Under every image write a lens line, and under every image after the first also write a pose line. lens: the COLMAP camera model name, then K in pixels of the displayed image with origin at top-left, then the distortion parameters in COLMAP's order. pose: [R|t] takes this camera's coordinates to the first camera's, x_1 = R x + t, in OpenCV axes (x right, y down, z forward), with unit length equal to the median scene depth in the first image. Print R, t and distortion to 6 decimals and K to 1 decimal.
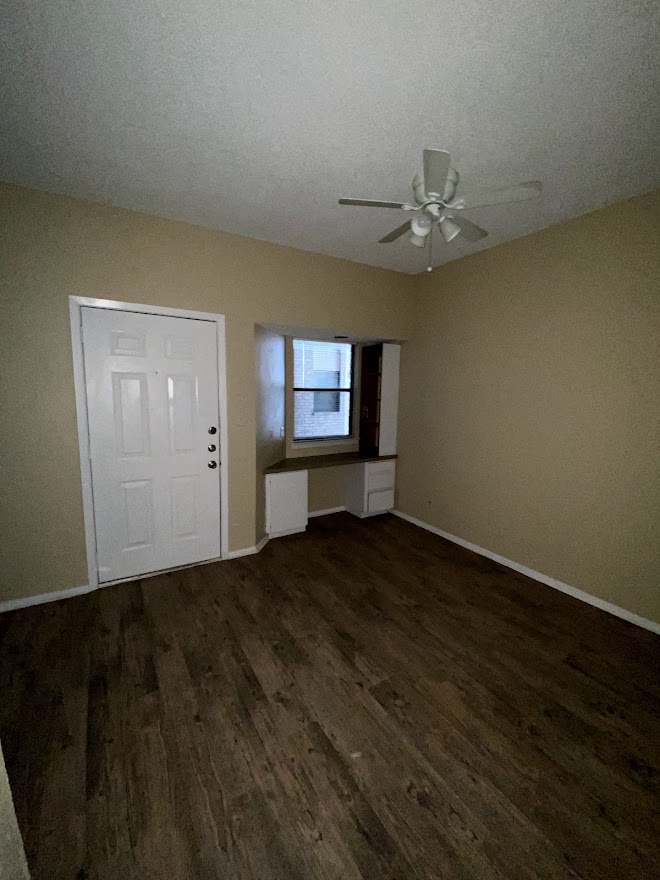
lens RADIAL K [[356.0, 0, 328.1], [0, 356.0, 438.1], [0, 0, 1]] dist [-0.008947, -0.008290]
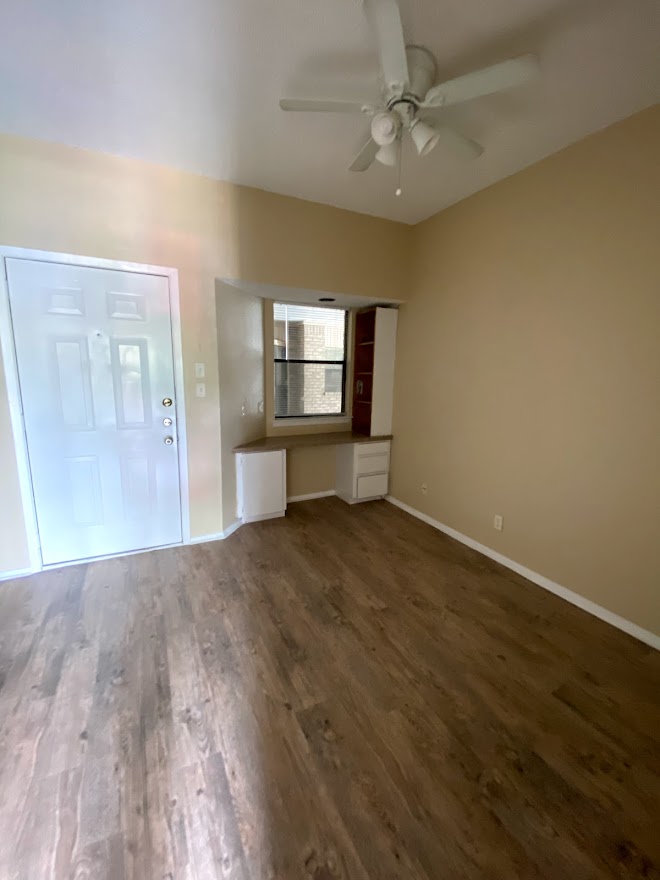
lens RADIAL K [[356.0, 0, 330.0], [0, 356.0, 439.2], [0, 0, 1]] dist [-0.008947, -0.008290]
pose [[0.996925, 0.016145, -0.076674, 0.203448], [-0.012392, 0.998713, 0.049172, 0.029754], [0.077369, -0.048071, 0.995843, 0.187616]]
